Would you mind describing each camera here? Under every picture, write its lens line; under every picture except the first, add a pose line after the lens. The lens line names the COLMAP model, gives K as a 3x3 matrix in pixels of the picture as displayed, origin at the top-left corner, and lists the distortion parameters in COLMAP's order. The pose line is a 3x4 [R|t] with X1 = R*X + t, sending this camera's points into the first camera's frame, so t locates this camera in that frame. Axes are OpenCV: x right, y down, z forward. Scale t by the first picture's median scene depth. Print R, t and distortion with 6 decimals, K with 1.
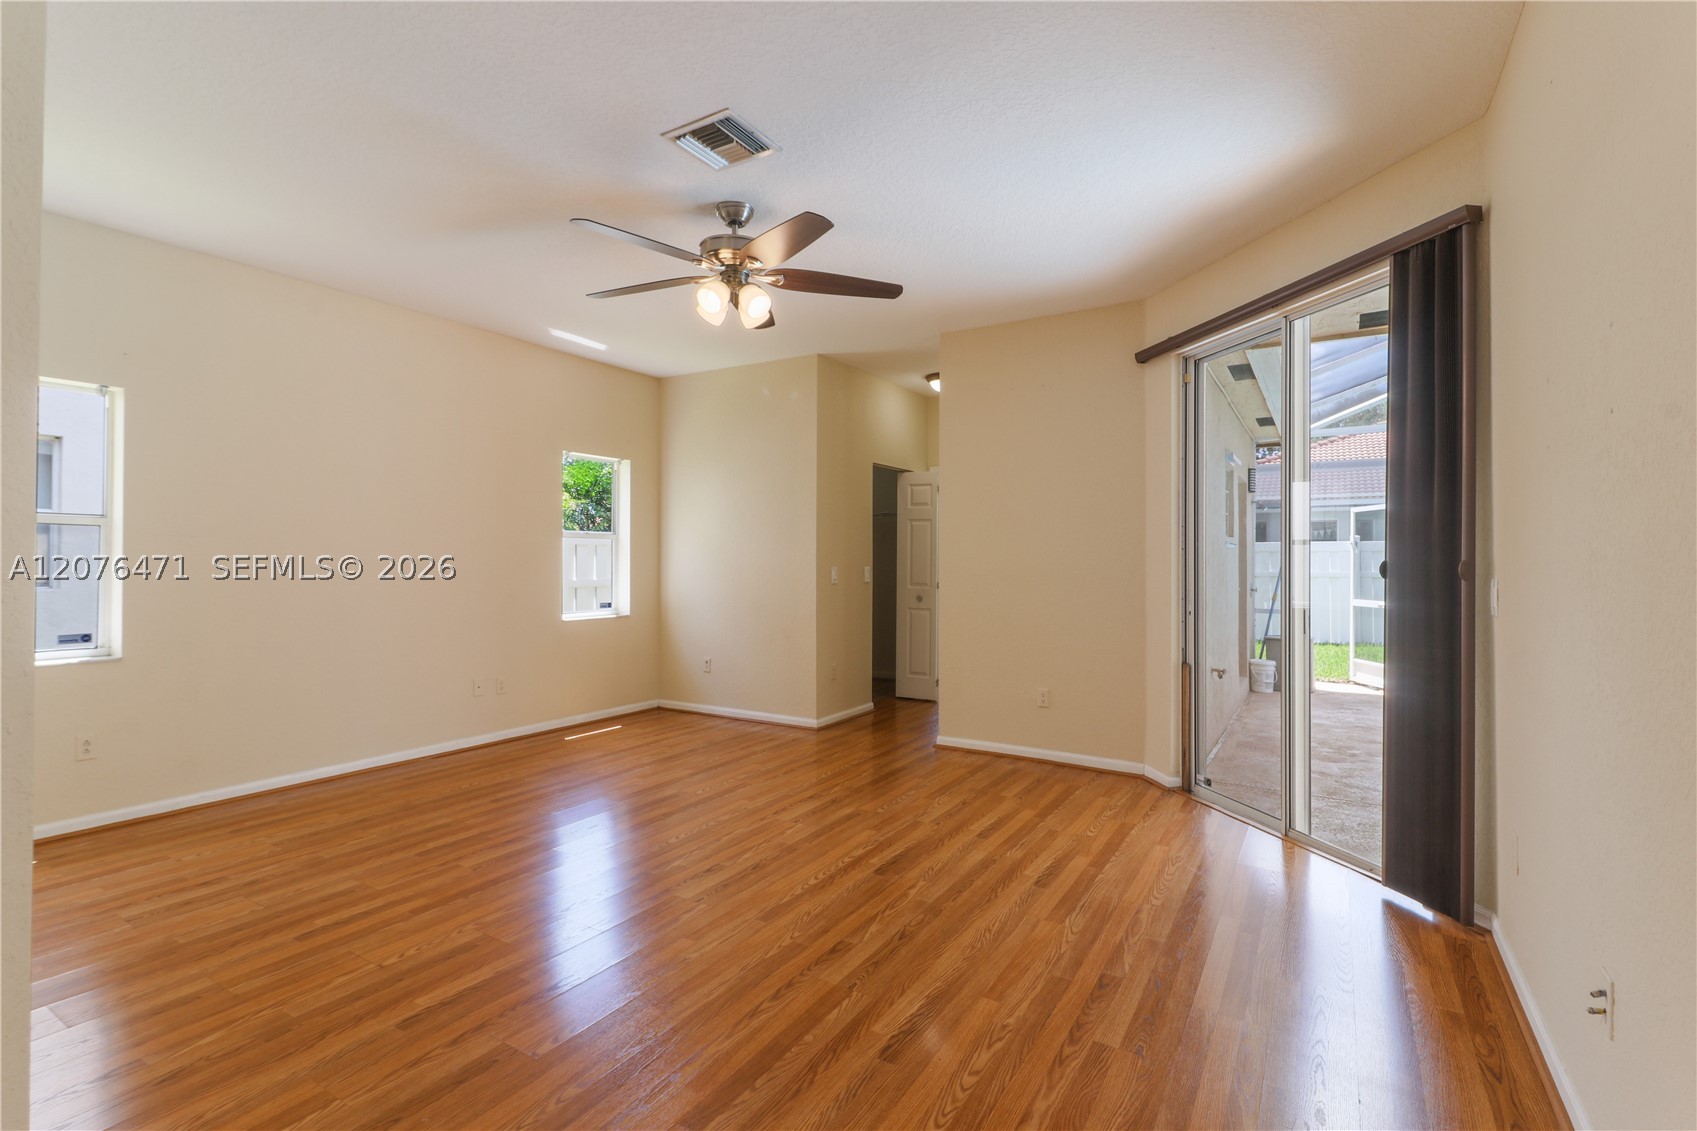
lens RADIAL K [[779.8, 0, 847.6], [0, 779.8, 556.5], [0, 0, 1]] dist [0.022844, -0.015902]
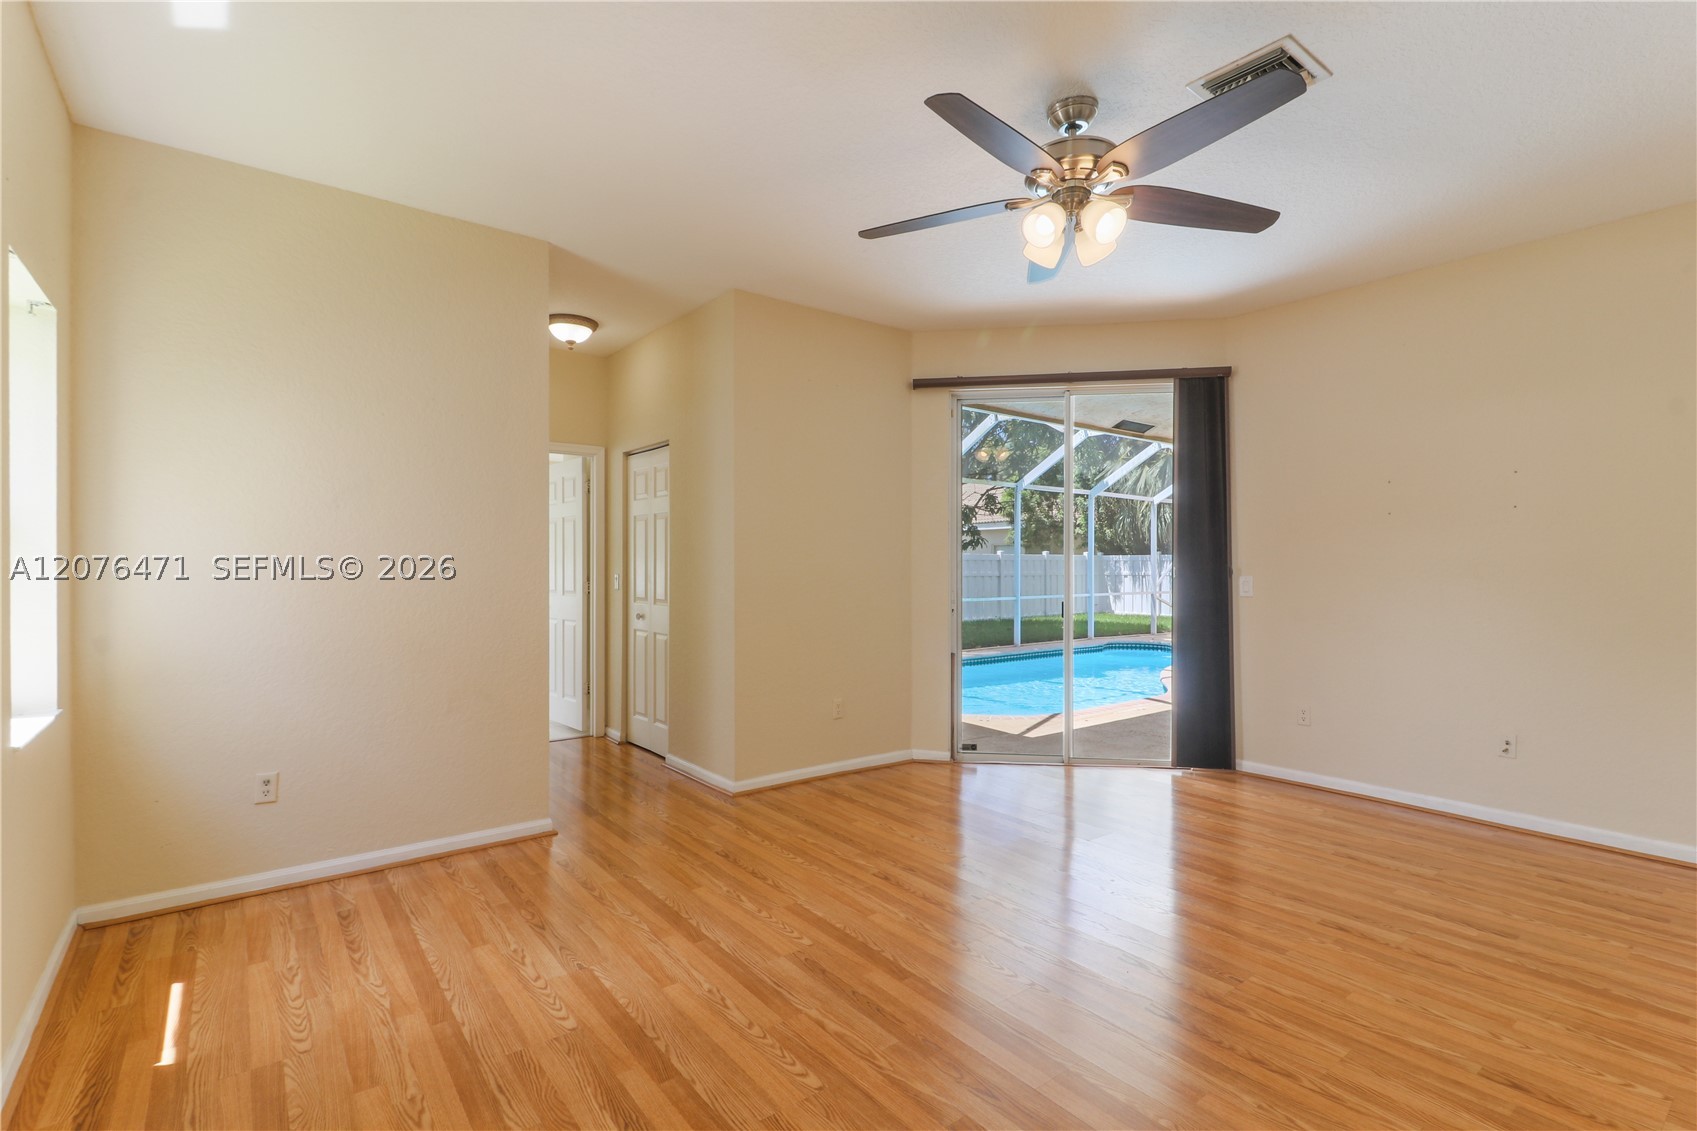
lens RADIAL K [[793.1, 0, 848.5], [0, 793.1, 565.5], [0, 0, 1]] dist [0.000349, -0.001404]
pose [[0.354611, -0.001225, 0.935013, -1.072145], [-0.005677, 0.999978, 0.003464, 0.002823], [-0.934997, -0.006537, 0.354597, 1.049655]]
